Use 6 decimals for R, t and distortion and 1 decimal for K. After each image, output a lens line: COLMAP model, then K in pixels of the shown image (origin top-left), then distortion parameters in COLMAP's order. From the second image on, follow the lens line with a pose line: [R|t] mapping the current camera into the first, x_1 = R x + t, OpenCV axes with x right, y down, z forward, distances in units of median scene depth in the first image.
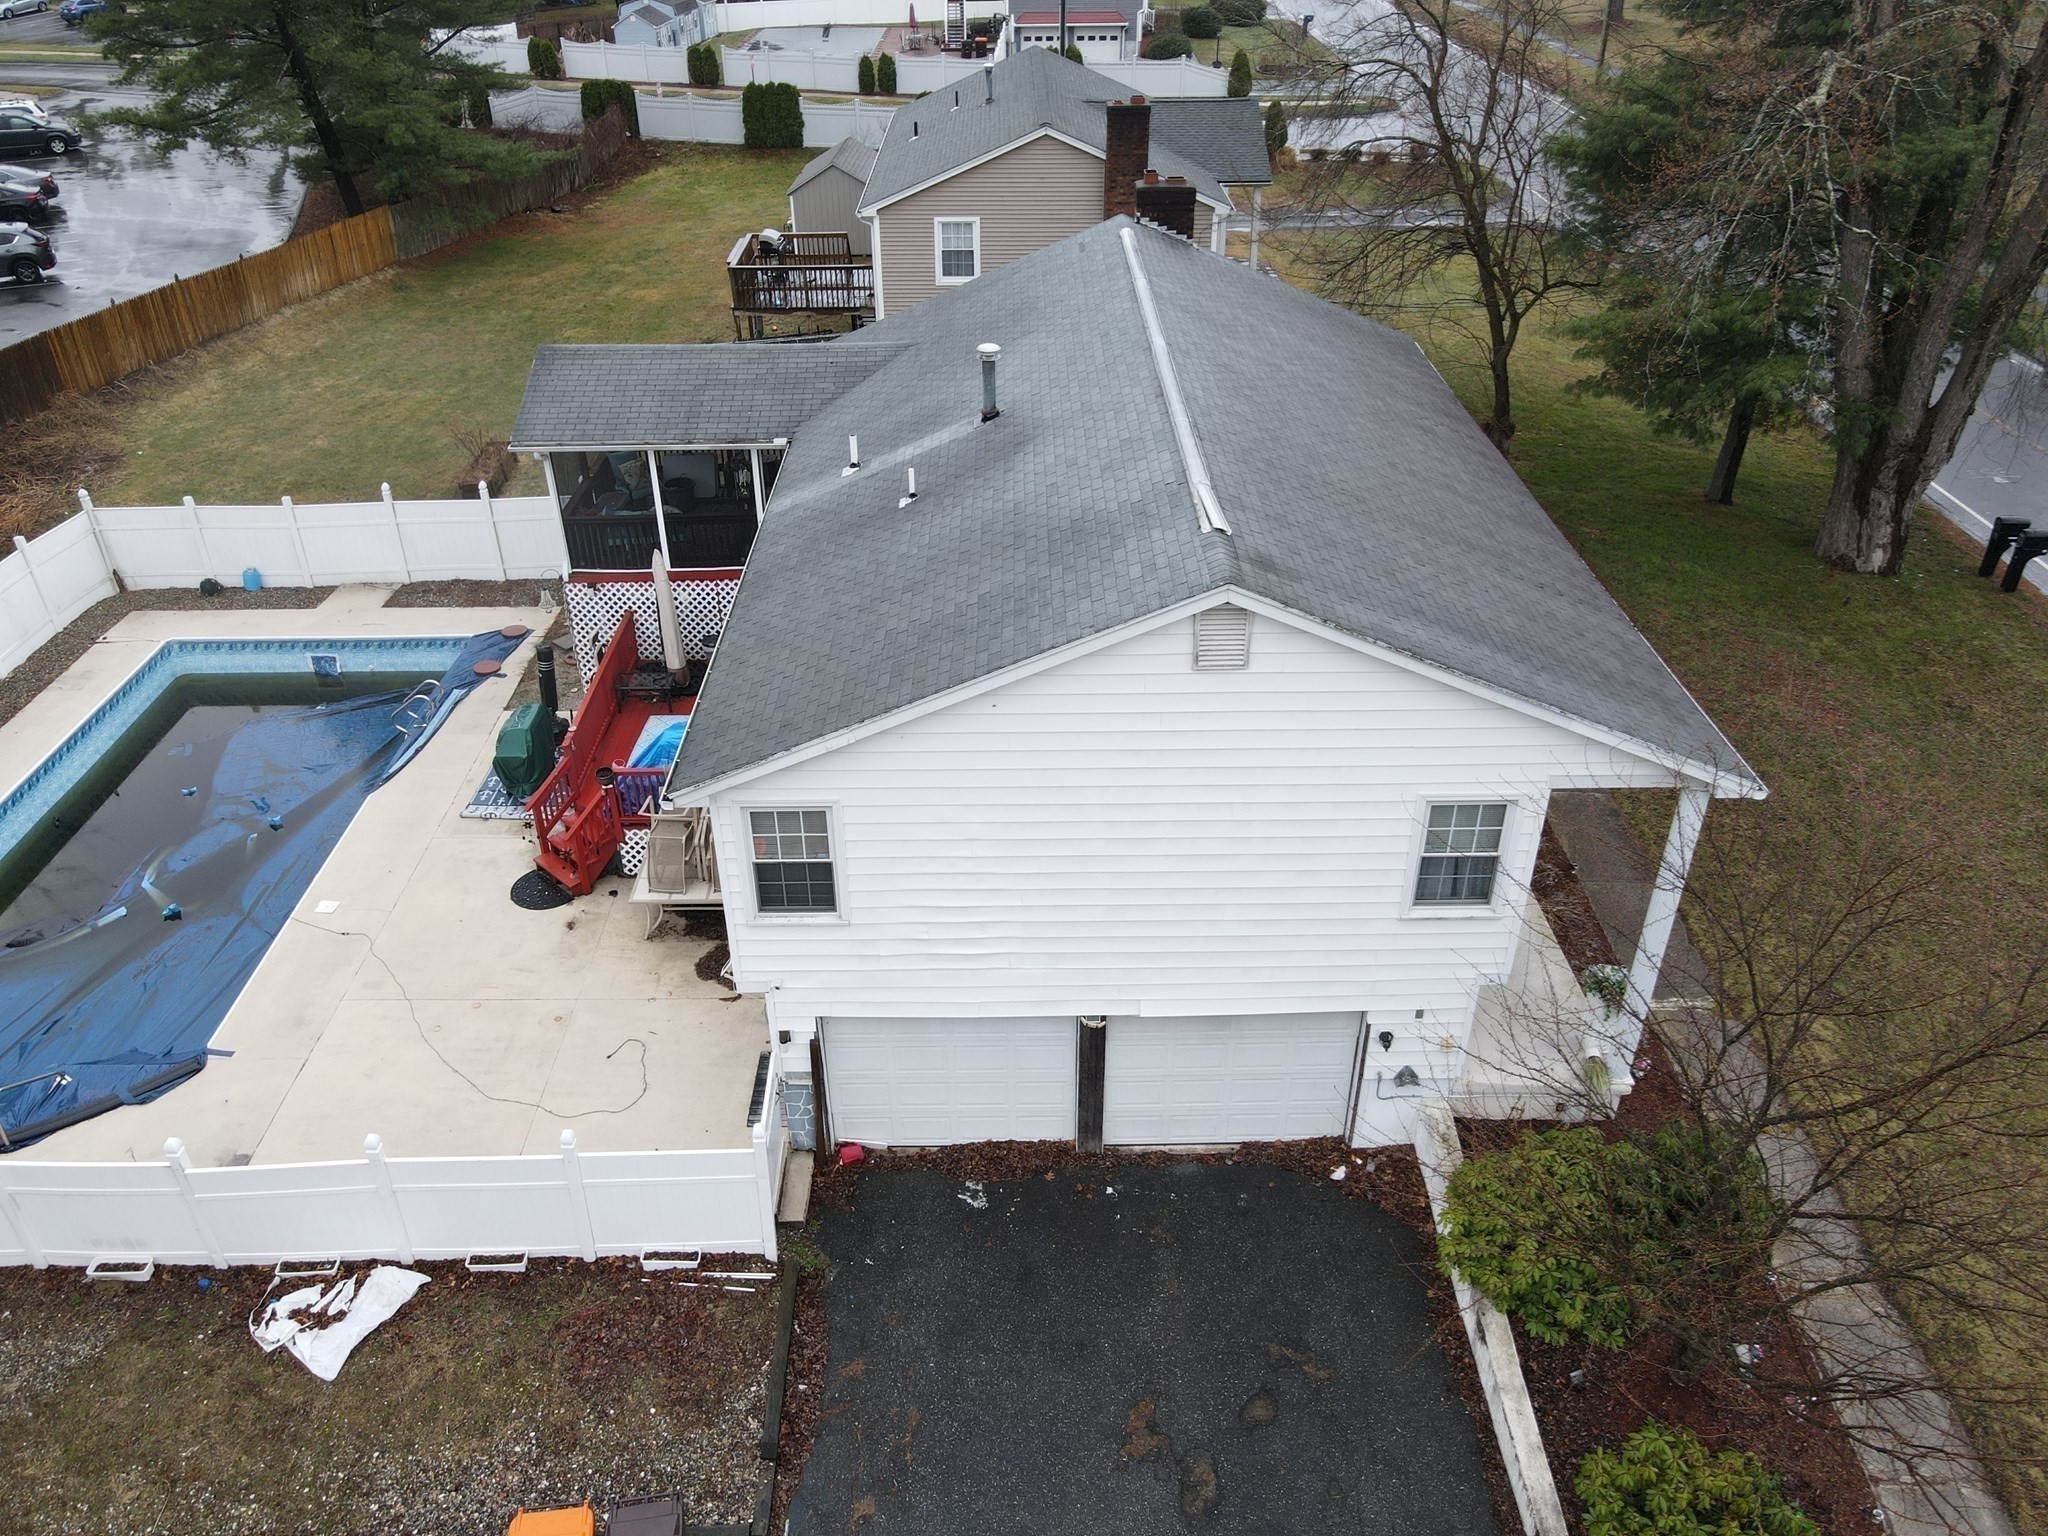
lens RADIAL K [[1507.2, 0, 1024.1], [0, 1507.2, 764.3], [0, 0, 1]] dist [0.001792, 0.022589]
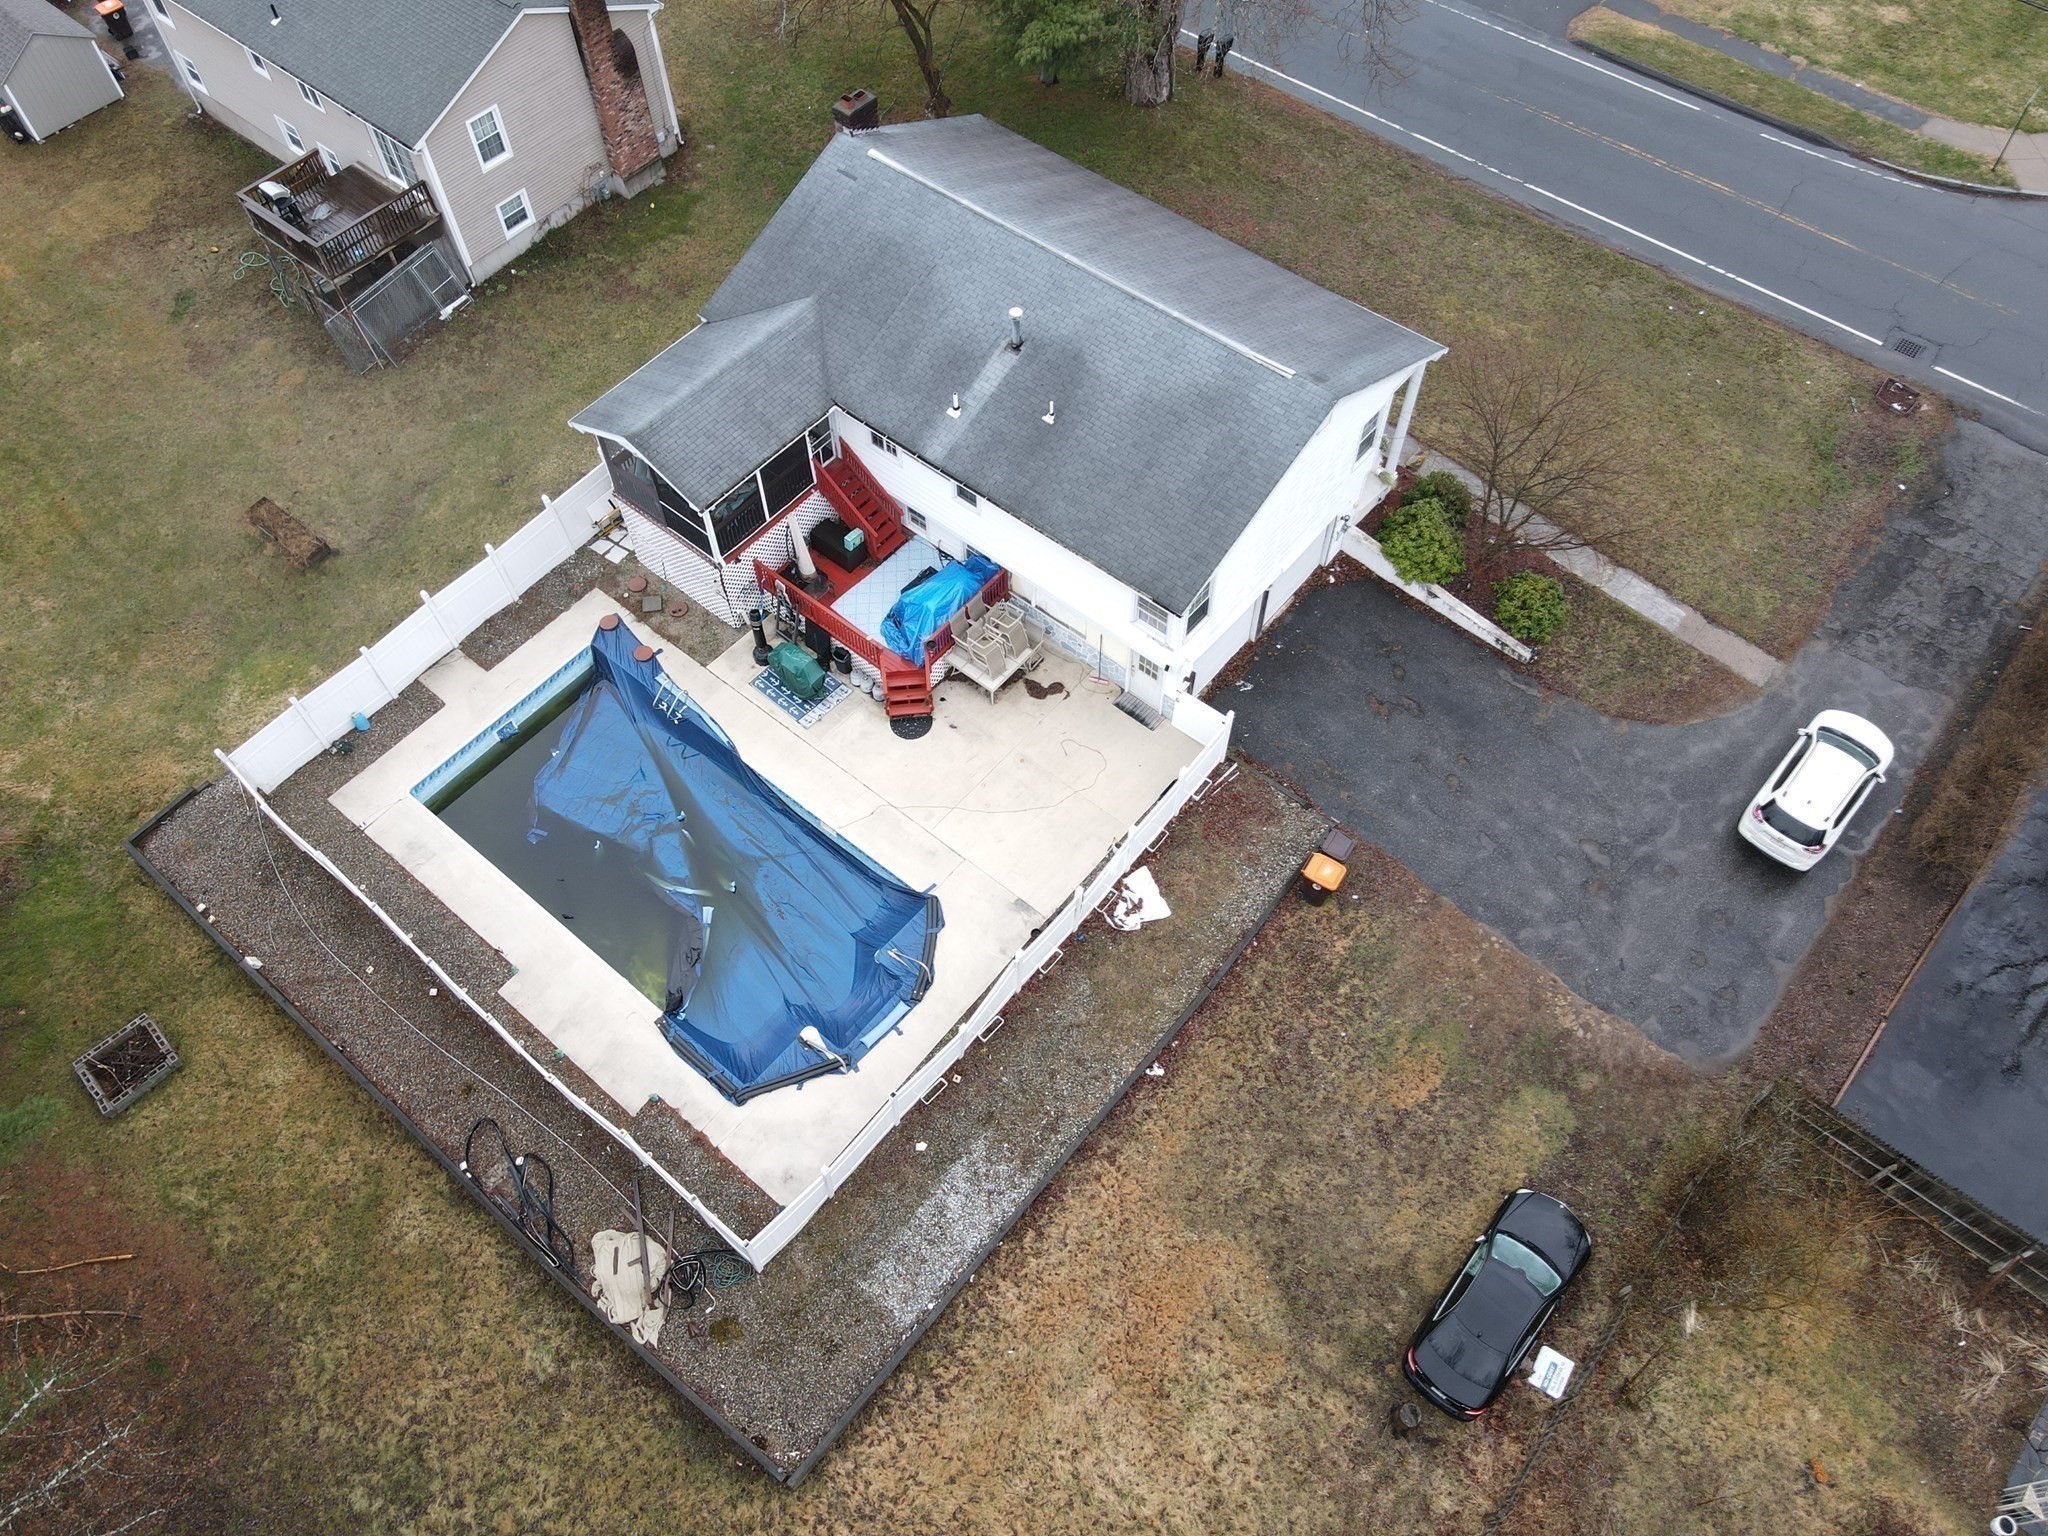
lens RADIAL K [[1507.2, 0, 1031.8], [0, 1507.2, 762.9], [0, 0, 1]] dist [0.001792, 0.022589]
pose [[0.645298, -0.637202, 0.421384, -0.947767], [0.408380, 0.753902, 0.514643, -0.679796], [-0.645614, -0.160013, 0.746712, -0.341445]]
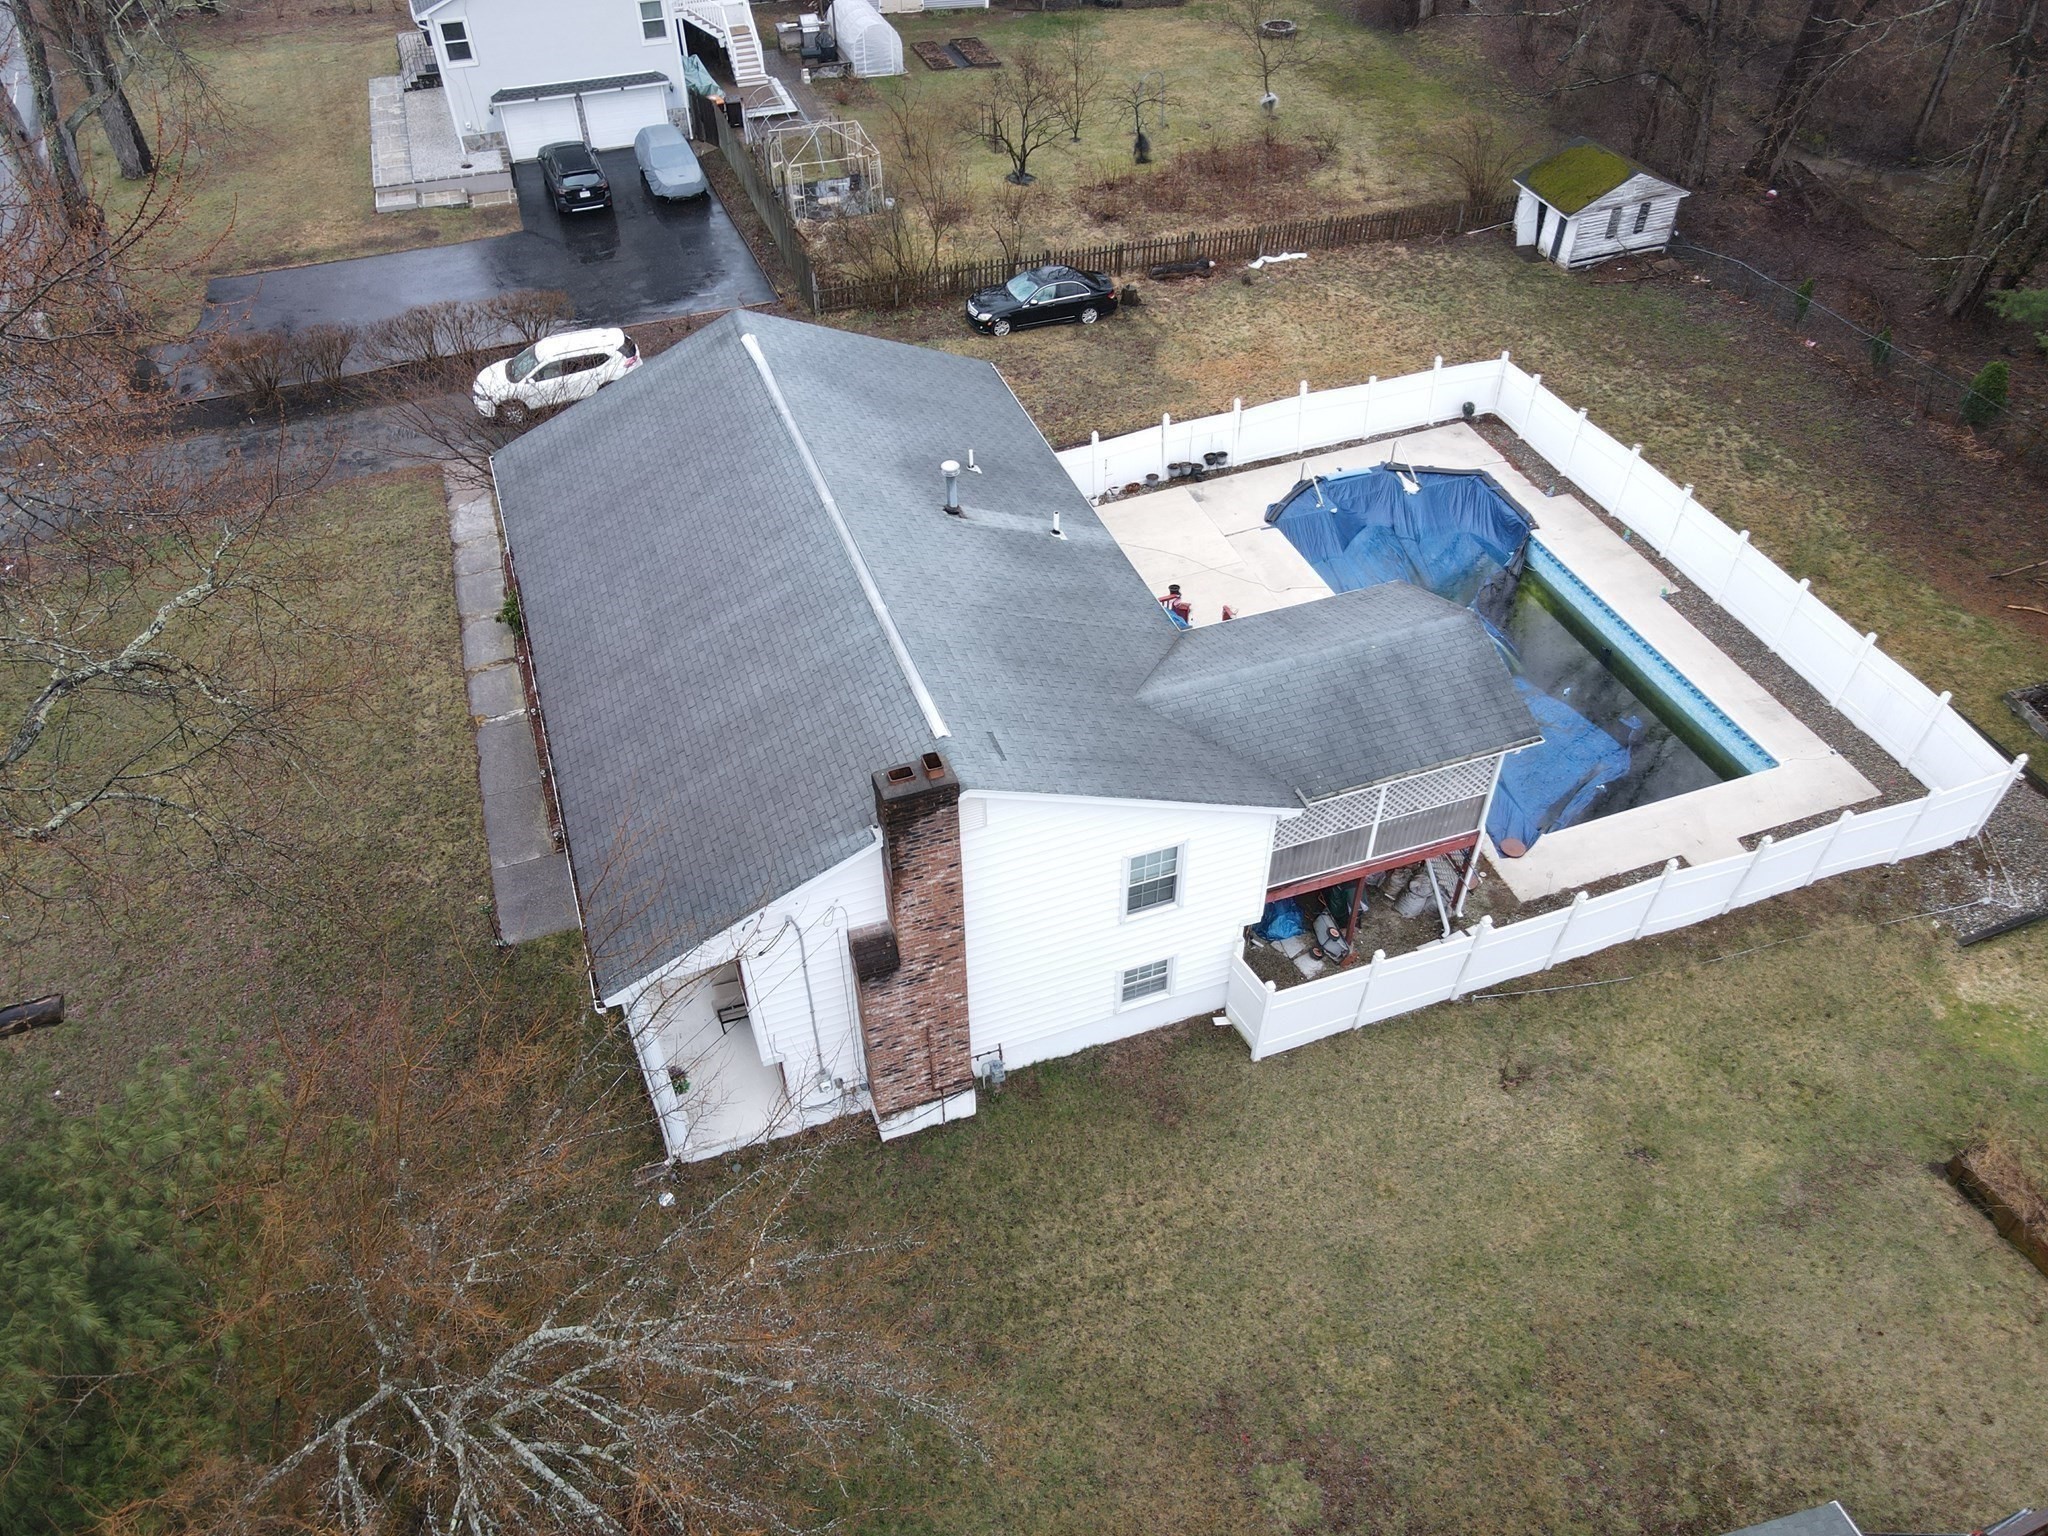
lens RADIAL K [[1507.2, 0, 1017.8], [0, 1507.2, 769.8], [0, 0, 1]] dist [0.001792, 0.022589]
pose [[-0.941914, 0.247257, -0.227292, 0.256575], [-0.157076, 0.273864, 0.948855, -1.304086], [0.296859, 0.929442, -0.219118, 1.382584]]
